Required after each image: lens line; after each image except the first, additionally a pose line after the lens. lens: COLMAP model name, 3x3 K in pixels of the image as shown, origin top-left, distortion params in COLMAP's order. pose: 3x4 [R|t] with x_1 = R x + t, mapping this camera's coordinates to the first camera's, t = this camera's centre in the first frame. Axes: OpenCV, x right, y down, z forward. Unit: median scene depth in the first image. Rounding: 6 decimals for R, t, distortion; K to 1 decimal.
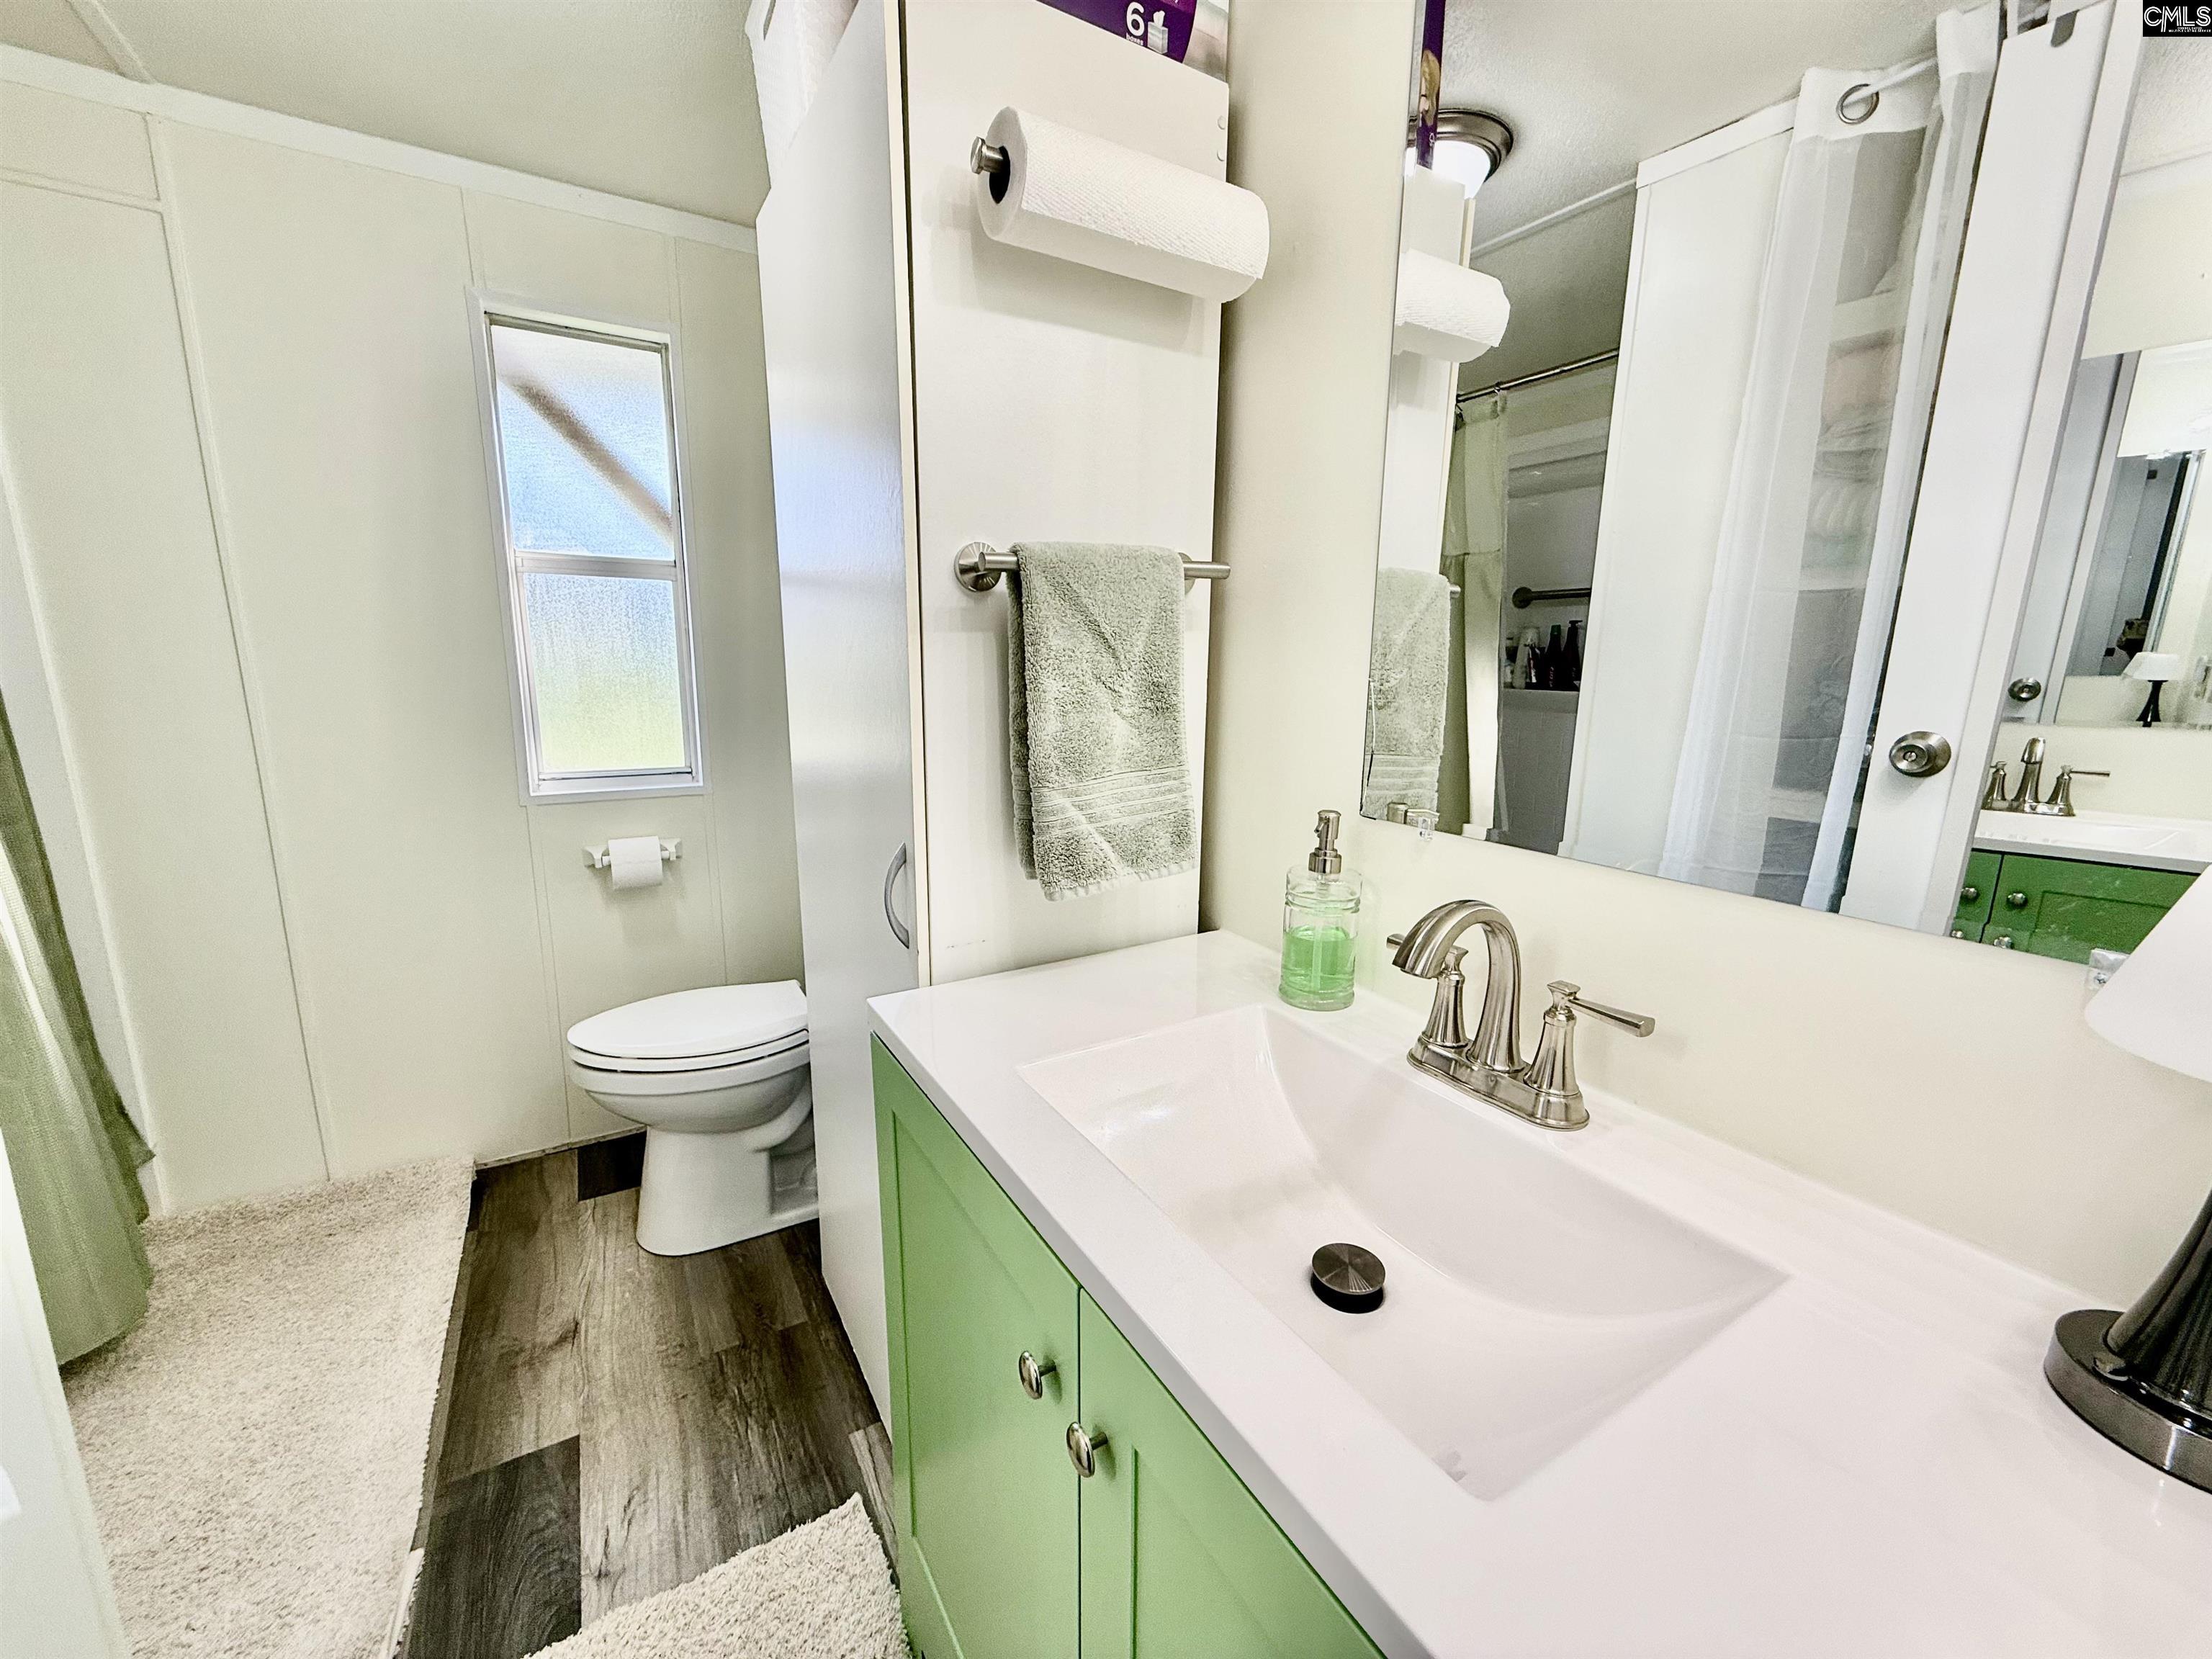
lens RADIAL K [[874.4, 0, 1101.1], [0, 874.4, 837.7], [0, 0, 1]] dist [0.000287, -0.000026]
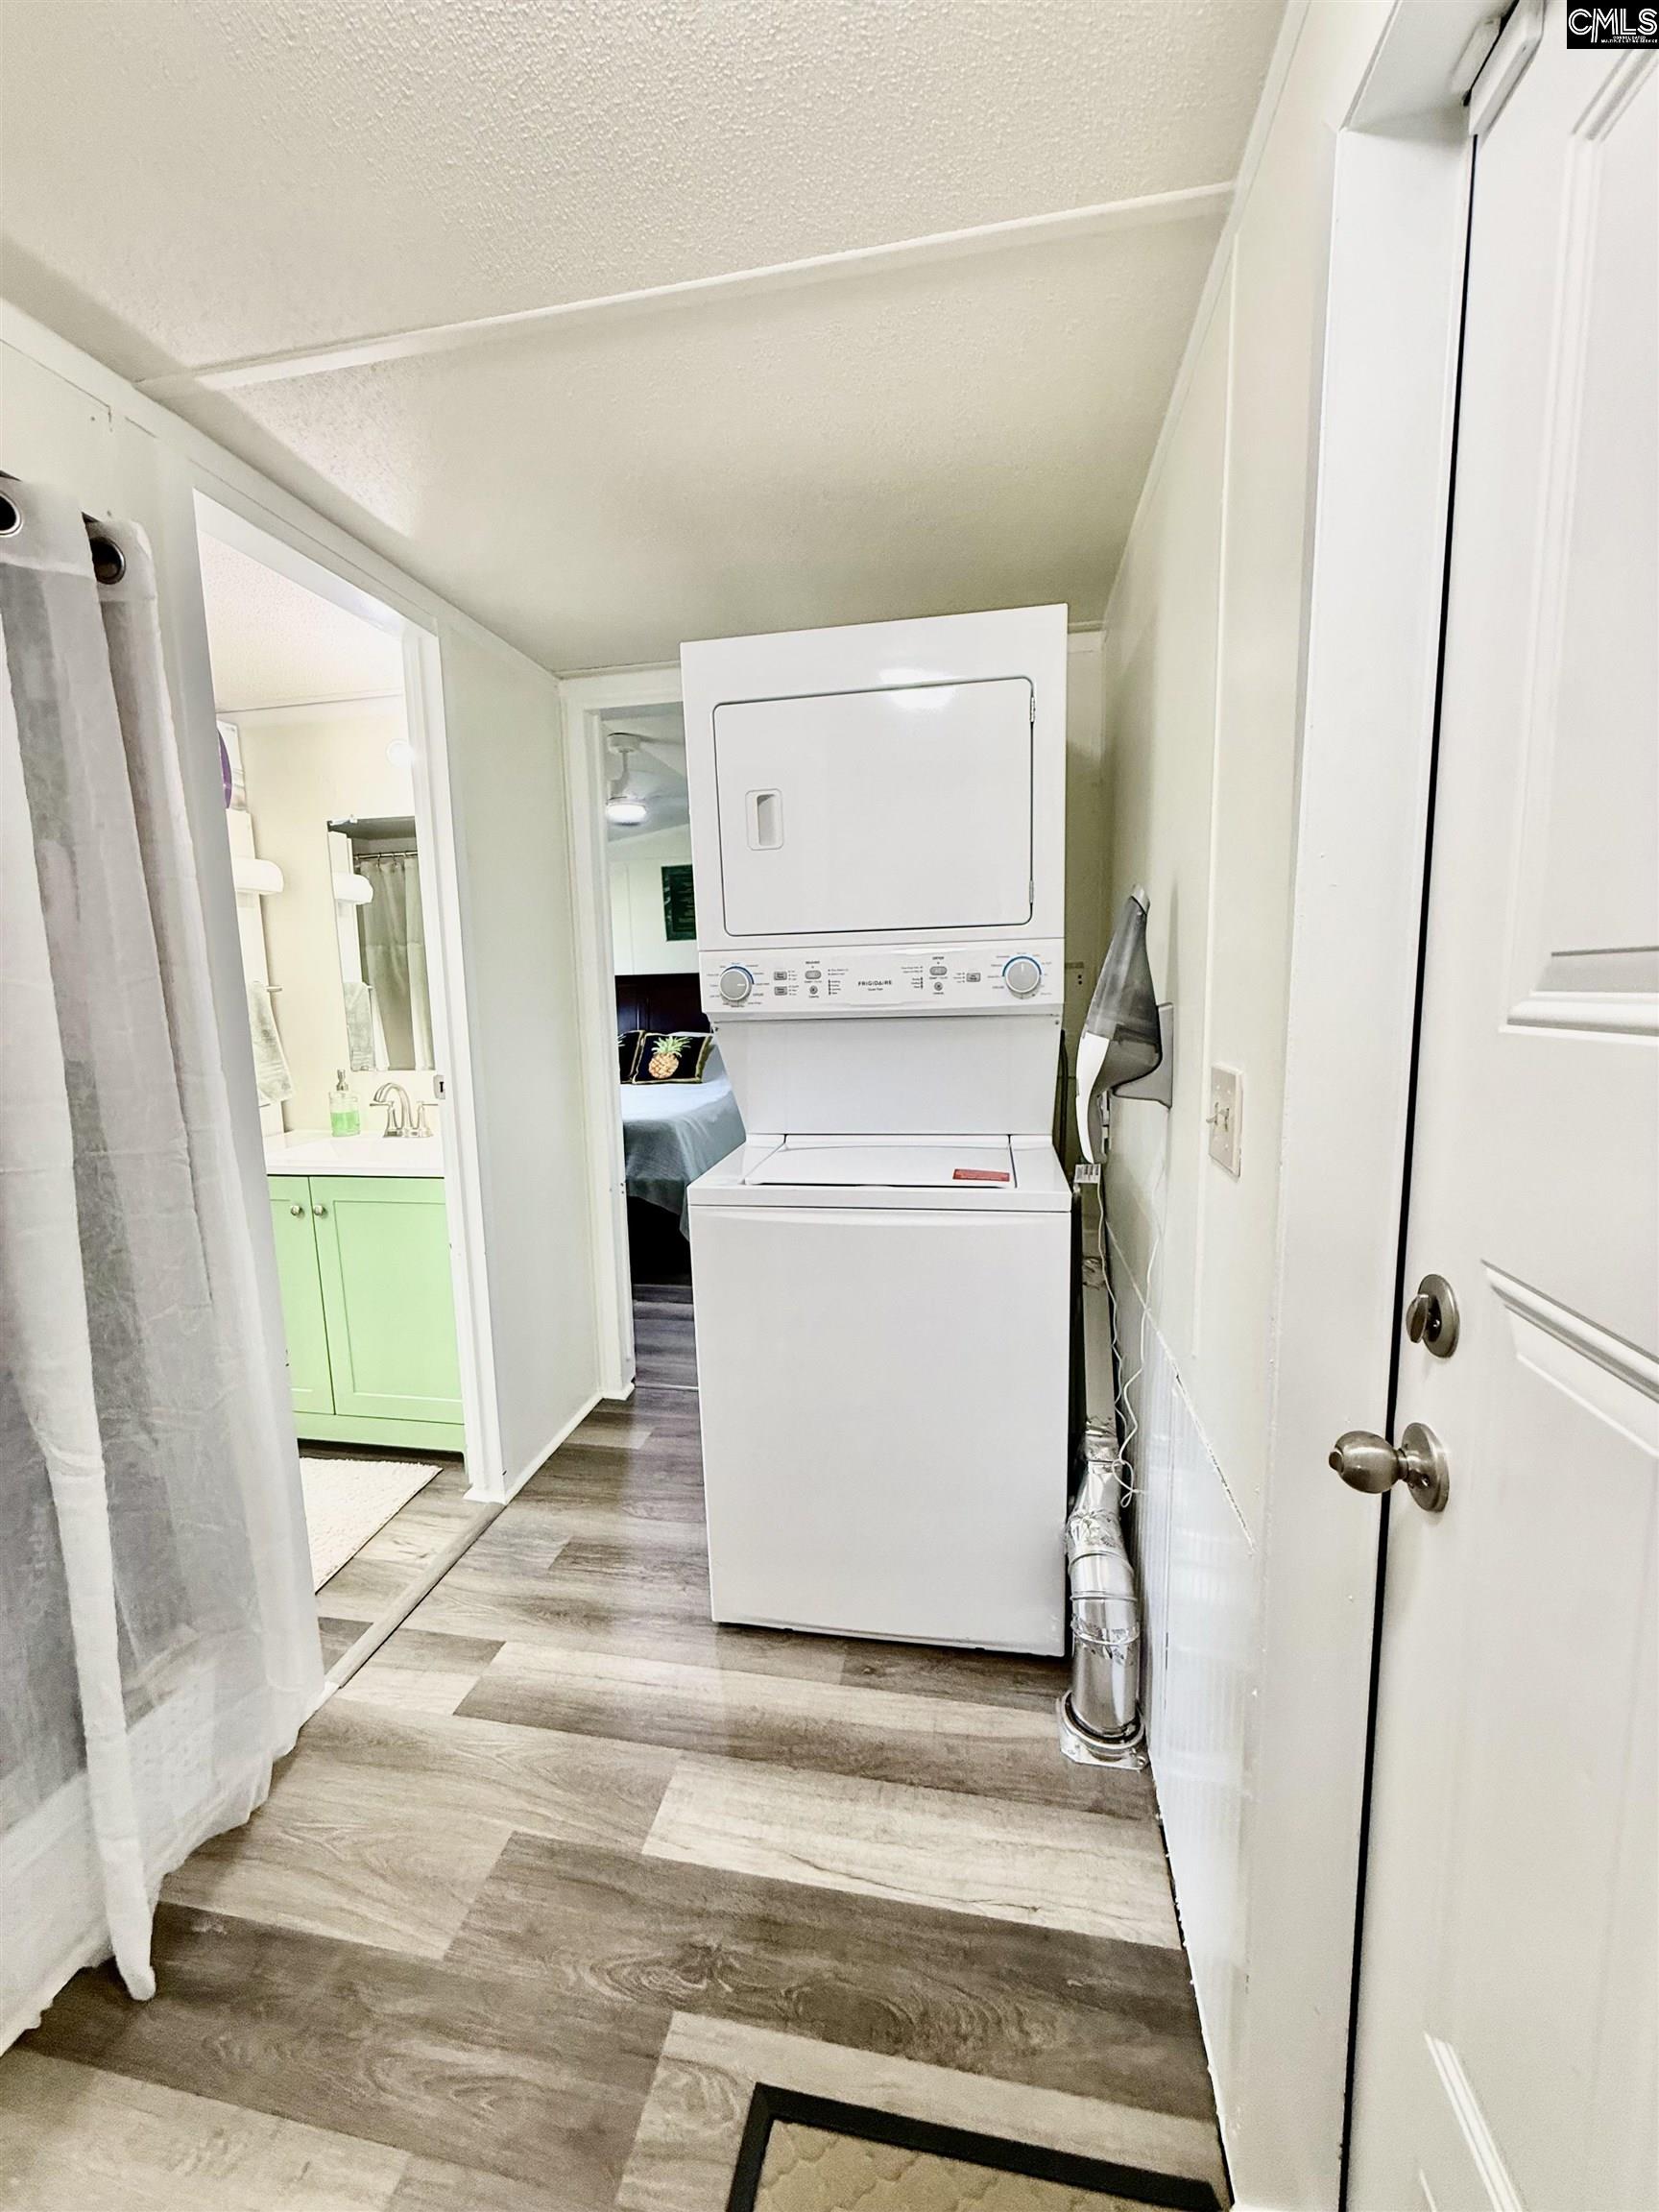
lens RADIAL K [[874.4, 0, 829.5], [0, 874.4, 1106.0], [0, 0, 1]] dist [0.000287, -0.000026]
pose [[0.663475, -0.128449, 0.737091, -0.848141], [0.179617, 0.983688, 0.009744, 0.360208], [-0.726319, 0.125929, 0.675724, -2.219998]]
